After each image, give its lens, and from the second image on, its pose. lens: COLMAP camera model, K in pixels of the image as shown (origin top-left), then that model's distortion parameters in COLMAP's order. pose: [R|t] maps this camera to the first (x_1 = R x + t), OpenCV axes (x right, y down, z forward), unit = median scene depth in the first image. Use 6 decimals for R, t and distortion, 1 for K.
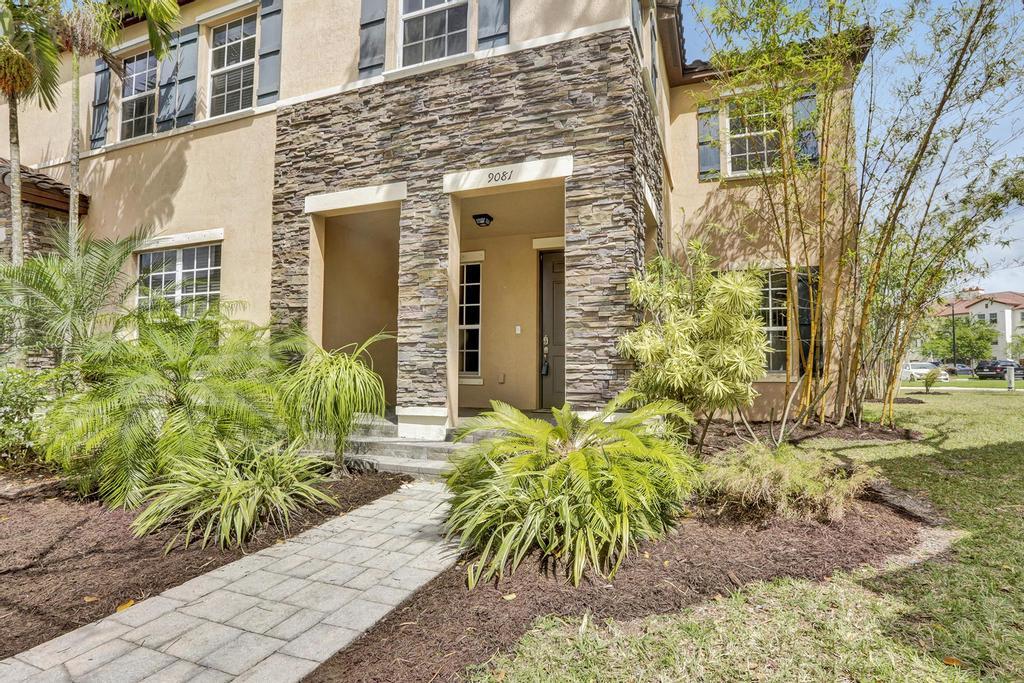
lens RADIAL K [[482.1, 0, 510.2], [0, 482.1, 350.9], [0, 0, 1]] dist [-0.049995, 0.017544]
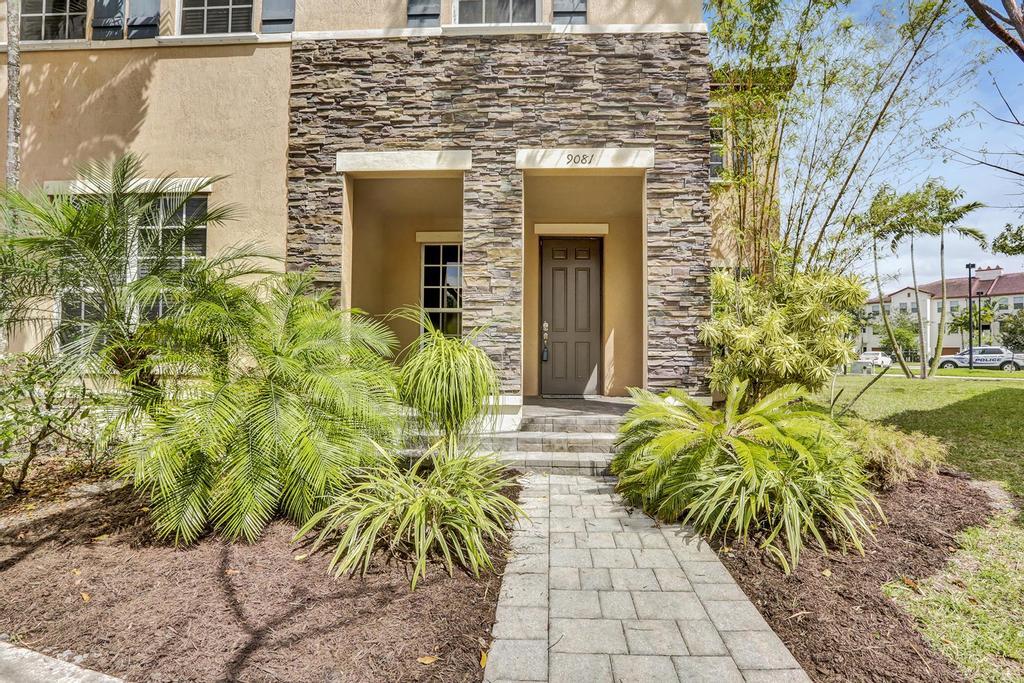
lens RADIAL K [[482.1, 0, 460.2], [0, 482.1, 346.5], [0, 0, 1]] dist [-0.049995, 0.017544]
pose [[0.956129, 0.008908, 0.292811, -0.515744], [-0.015445, 0.999680, 0.020020, 0.003074], [-0.292539, -0.023664, 0.955961, 0.124311]]
